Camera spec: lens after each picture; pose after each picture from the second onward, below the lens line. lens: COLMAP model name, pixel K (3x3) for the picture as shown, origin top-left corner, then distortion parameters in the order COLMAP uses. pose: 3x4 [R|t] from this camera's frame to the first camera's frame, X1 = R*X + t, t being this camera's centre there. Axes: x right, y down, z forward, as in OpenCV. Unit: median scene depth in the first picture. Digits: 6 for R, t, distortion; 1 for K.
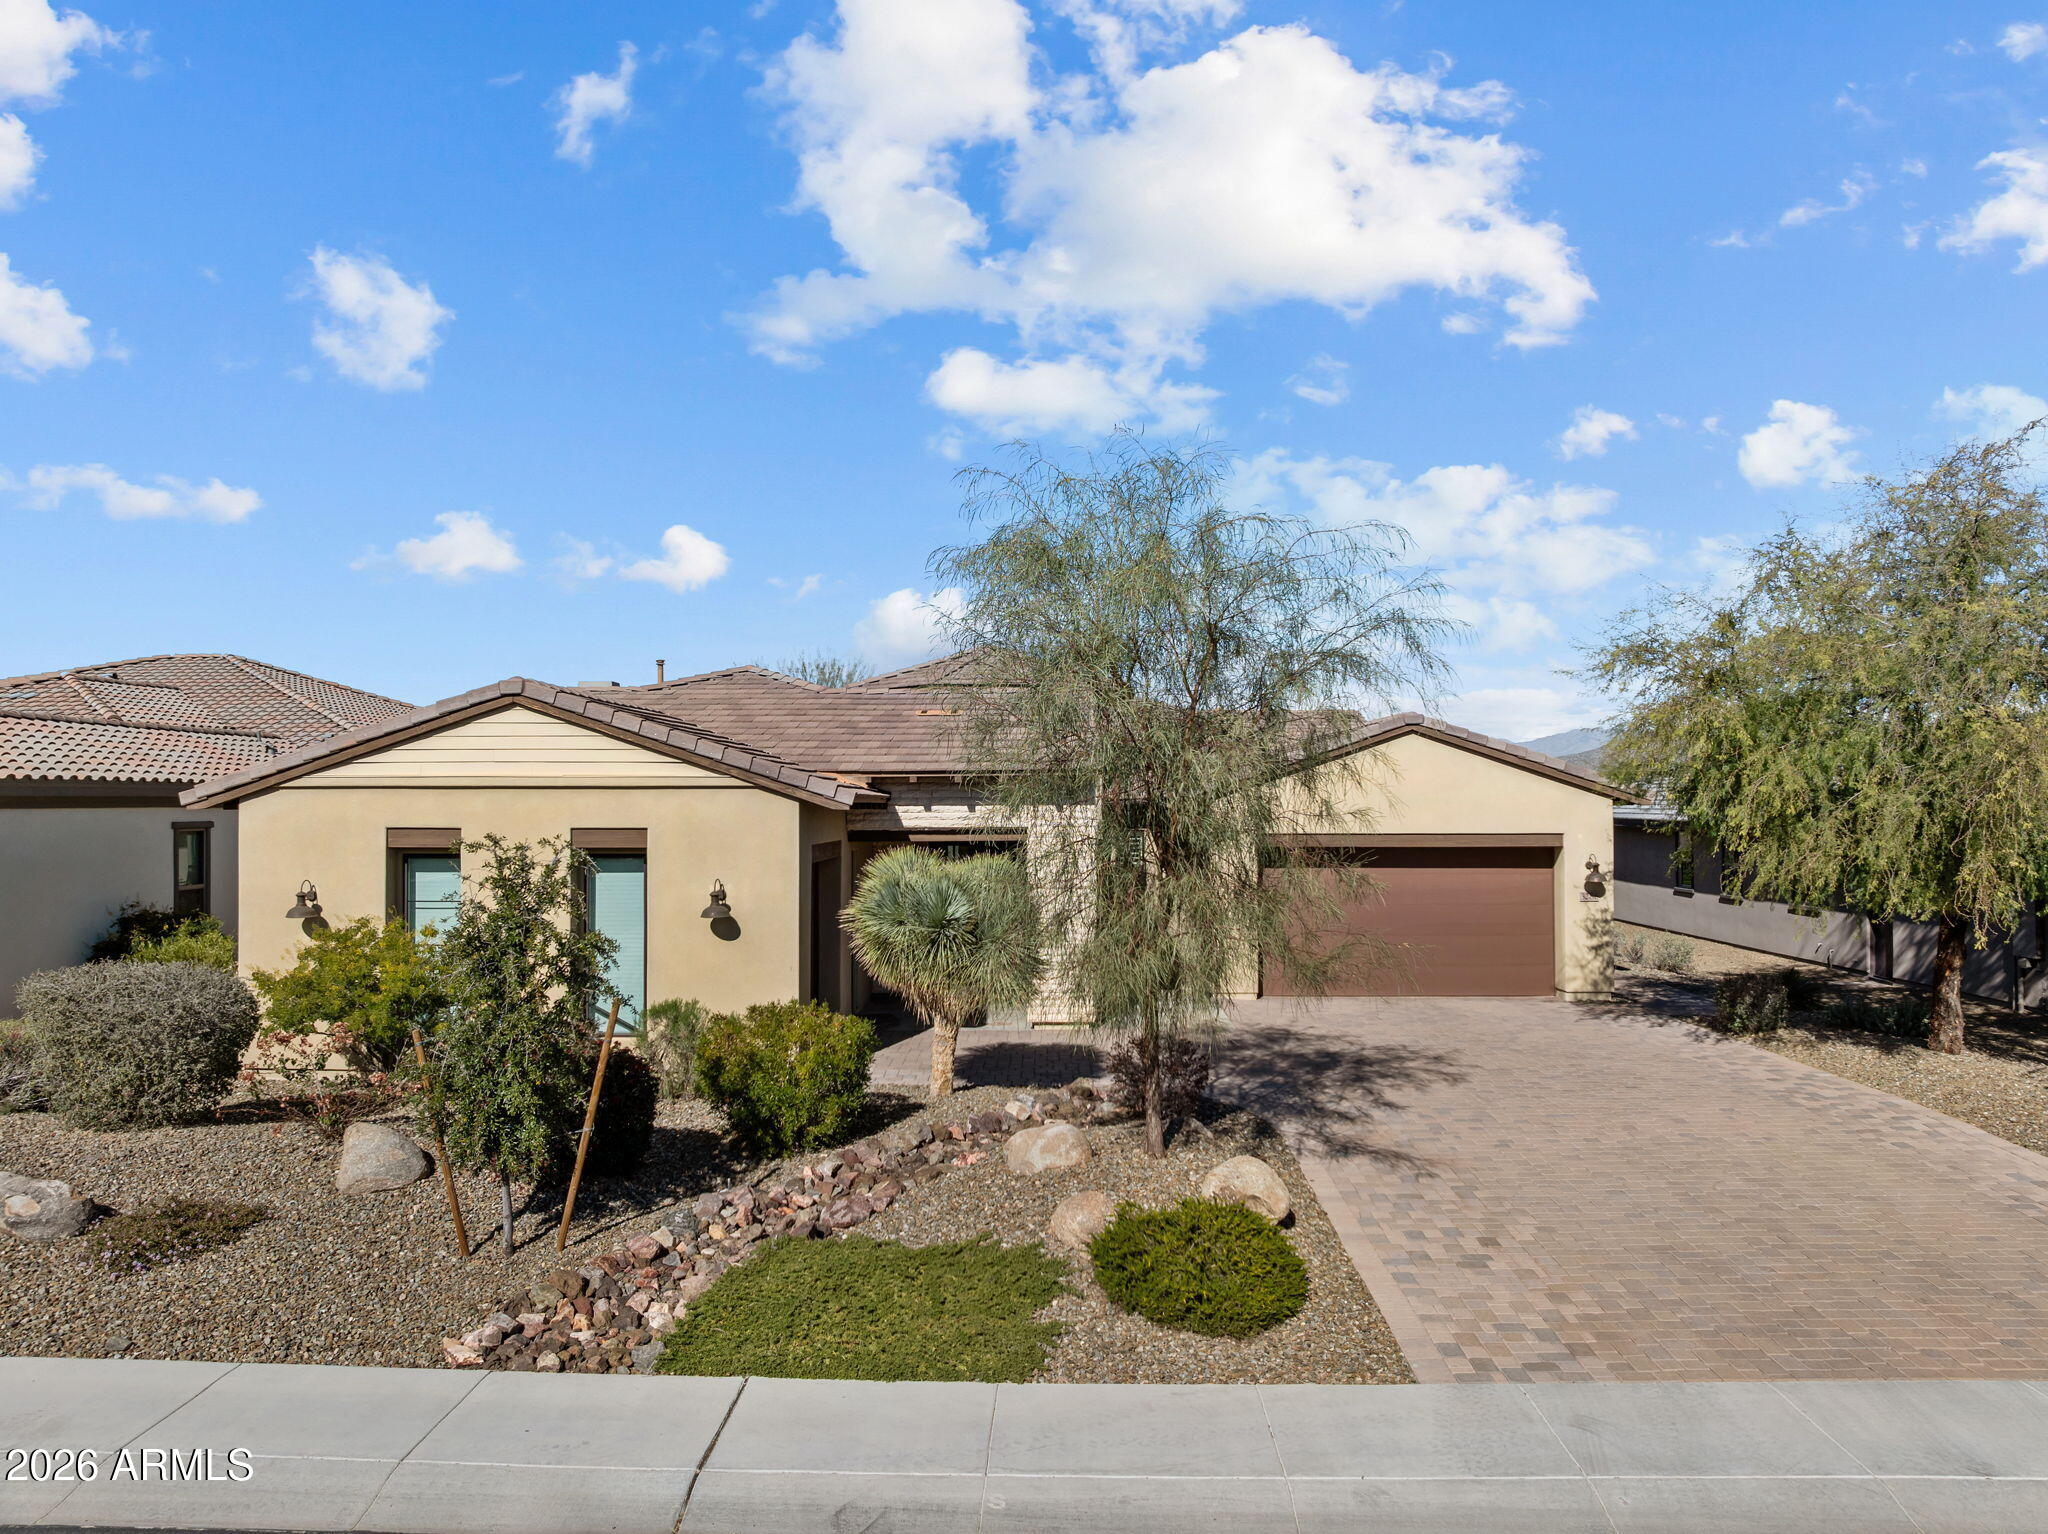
lens RADIAL K [[1428.0, 0, 1021.8], [0, 1428.0, 766.2], [0, 0, 1]] dist [-0.040172, 0.008042]
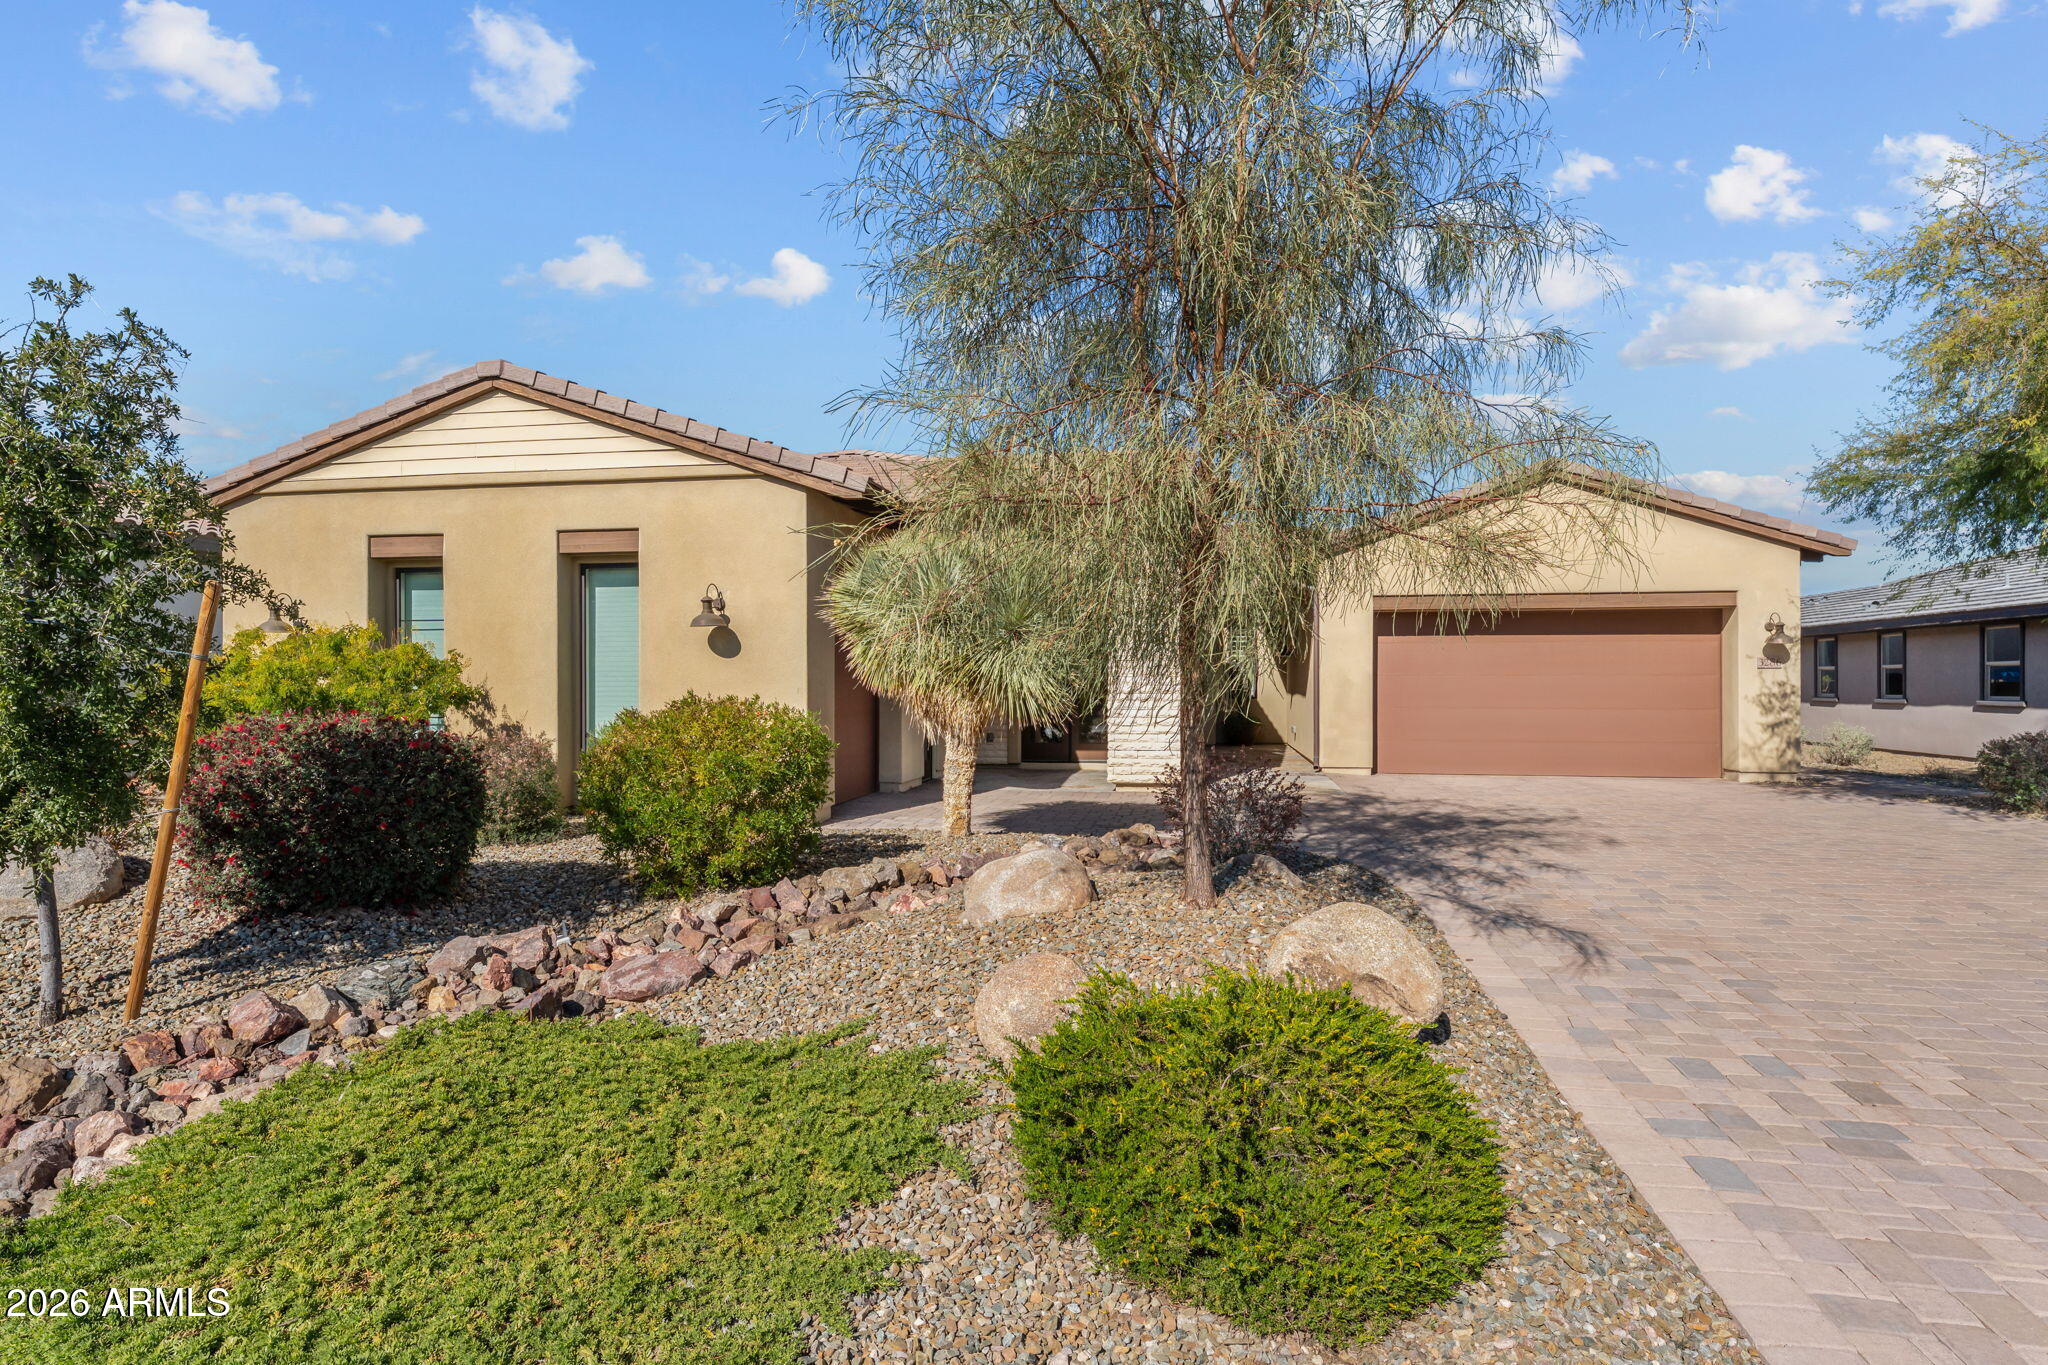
lens RADIAL K [[1065.3, 0, 1024.0], [0, 1065.3, 682.5], [0, 0, 1]] dist [-0.001204, -0.000043]
pose [[0.988820, 0.001750, -0.149106, 0.093812], [0.001392, 0.999779, 0.020965, 0.182782], [0.149110, -0.020938, 0.988599, 0.586643]]
